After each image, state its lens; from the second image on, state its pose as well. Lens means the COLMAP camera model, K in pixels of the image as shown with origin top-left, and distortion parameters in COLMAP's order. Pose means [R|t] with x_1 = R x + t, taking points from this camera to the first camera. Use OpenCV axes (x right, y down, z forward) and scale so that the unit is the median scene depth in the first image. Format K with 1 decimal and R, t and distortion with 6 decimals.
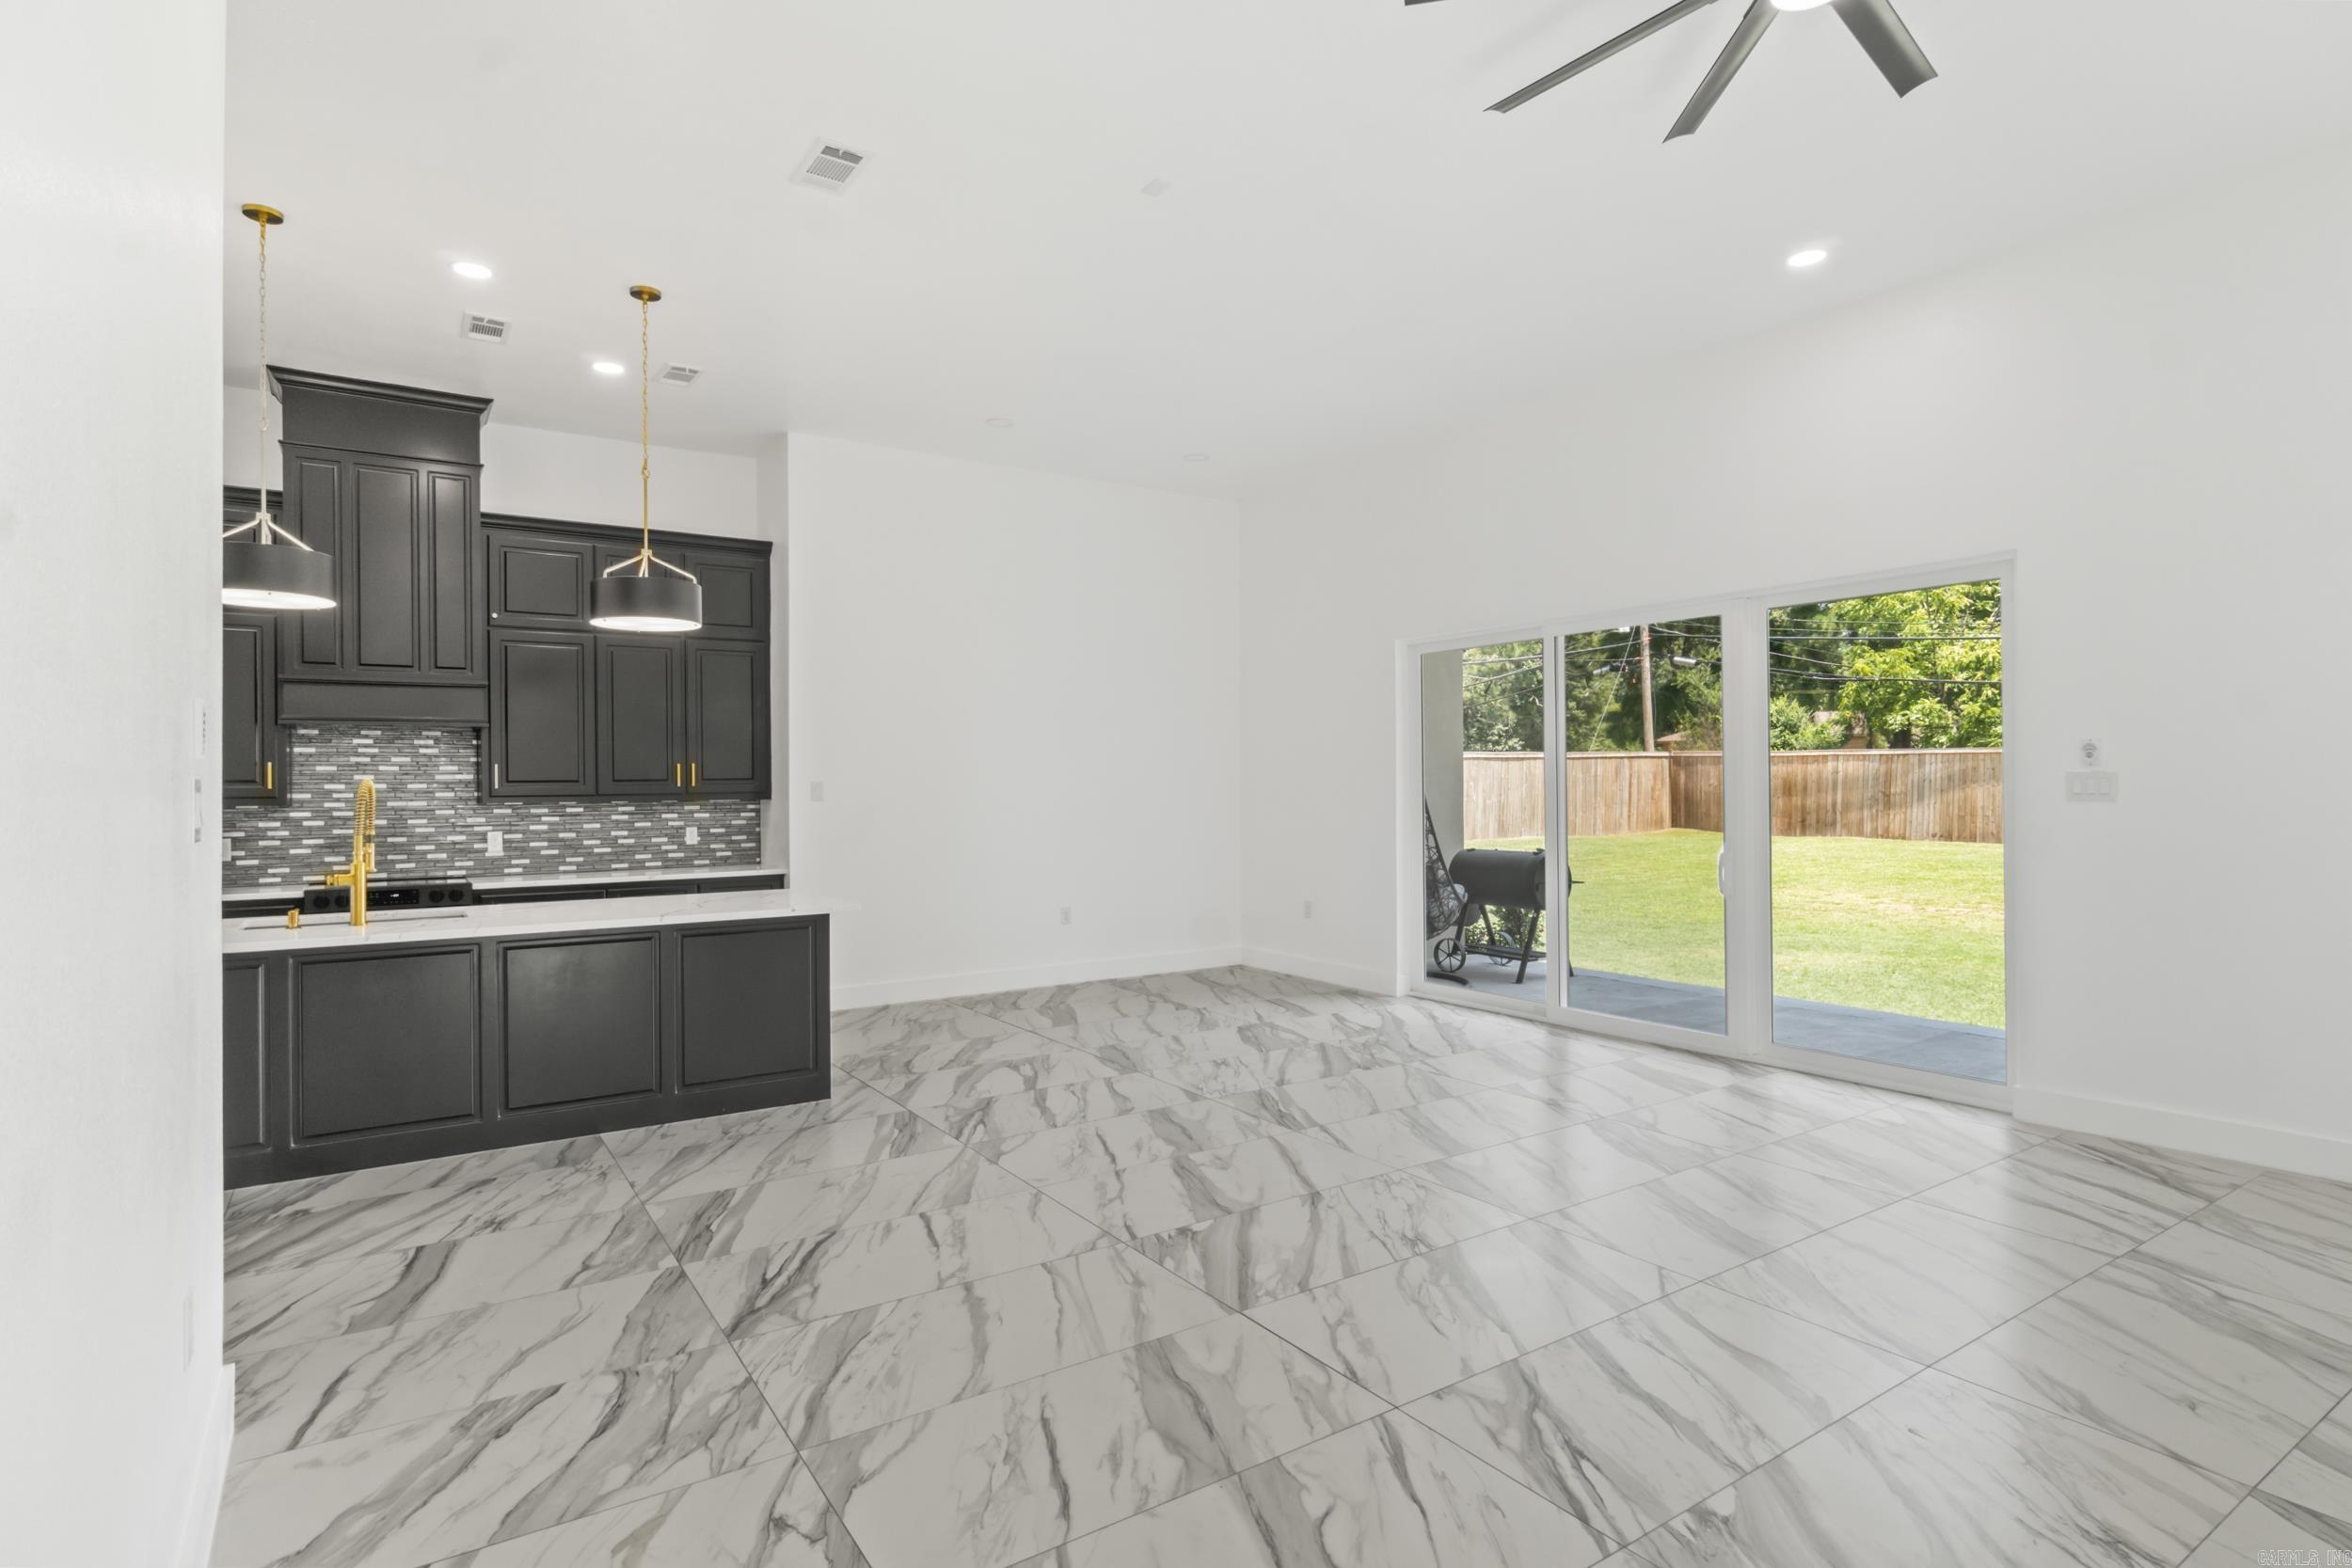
lens RADIAL K [[1185.2, 0, 1168.5], [0, 1185.2, 768.1], [0, 0, 1]] dist [-0.002749, 0.002758]
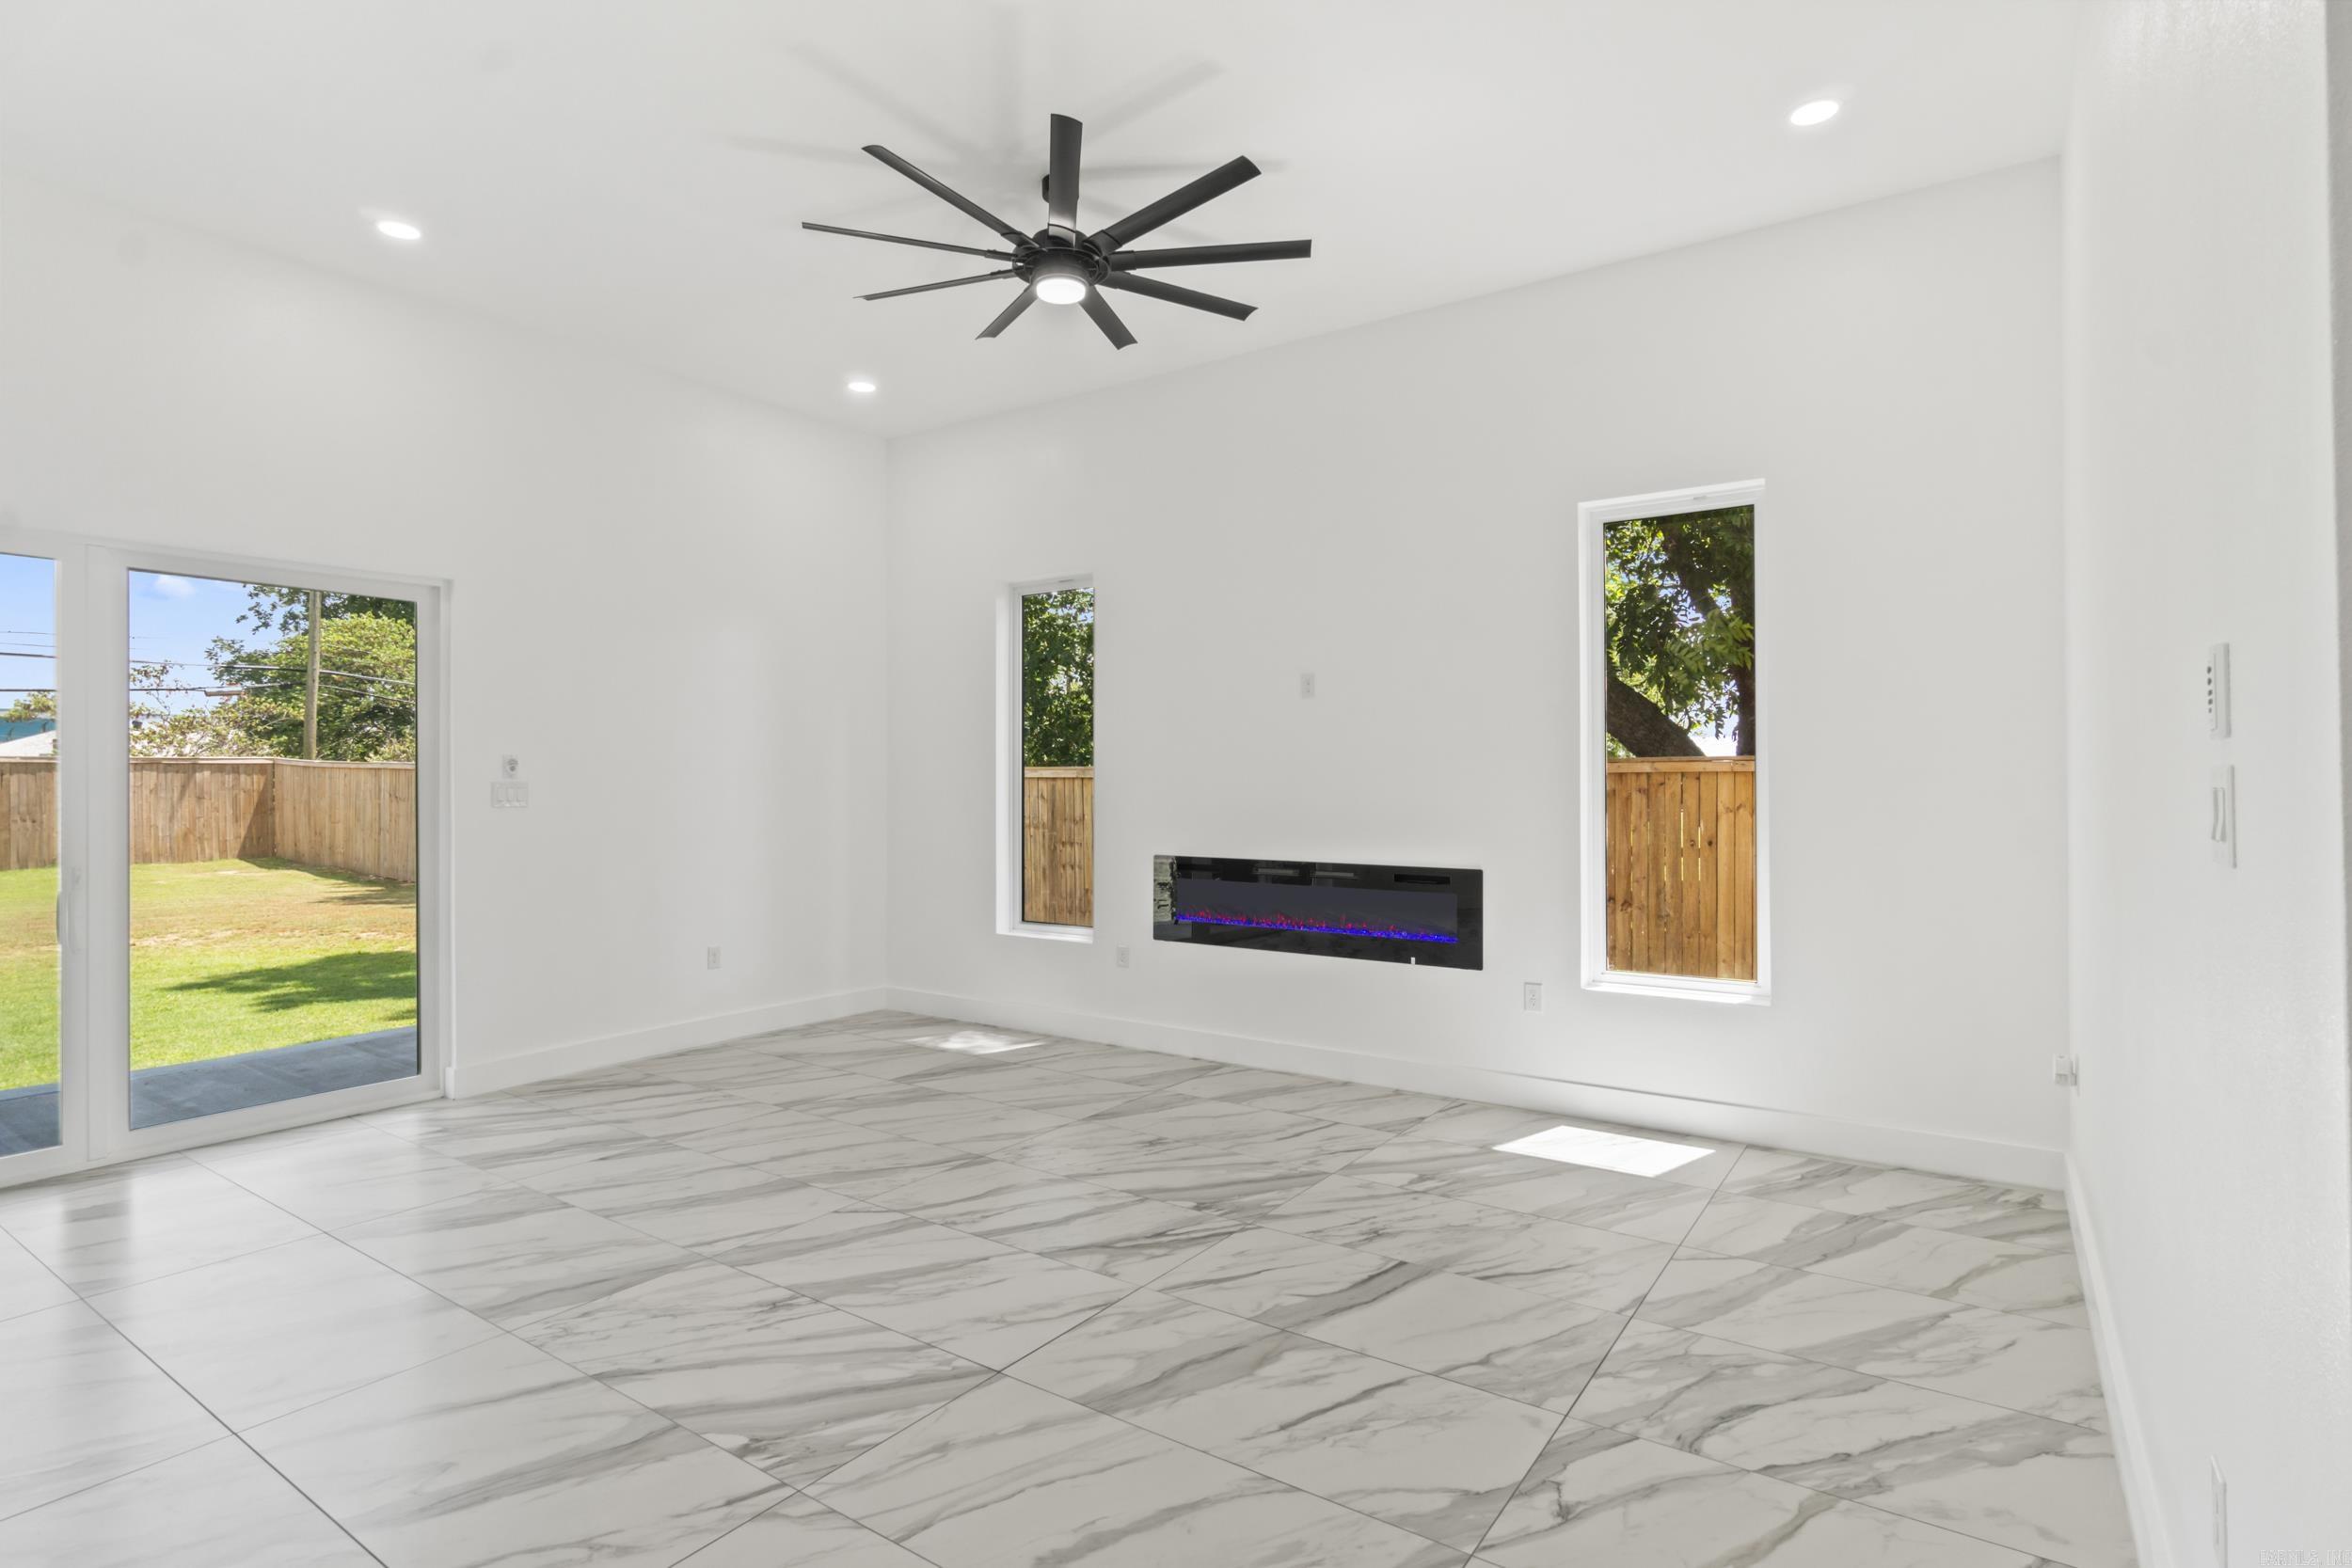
lens RADIAL K [[1185.2, 0, 1141.3], [0, 1185.2, 856.8], [0, 0, 1]] dist [-0.002749, 0.002758]
pose [[-0.352281, -0.047859, 0.934670, -0.537817], [-0.005400, 0.998779, 0.049107, 0.014989], [-0.935879, 0.012252, -0.352109, 0.810844]]
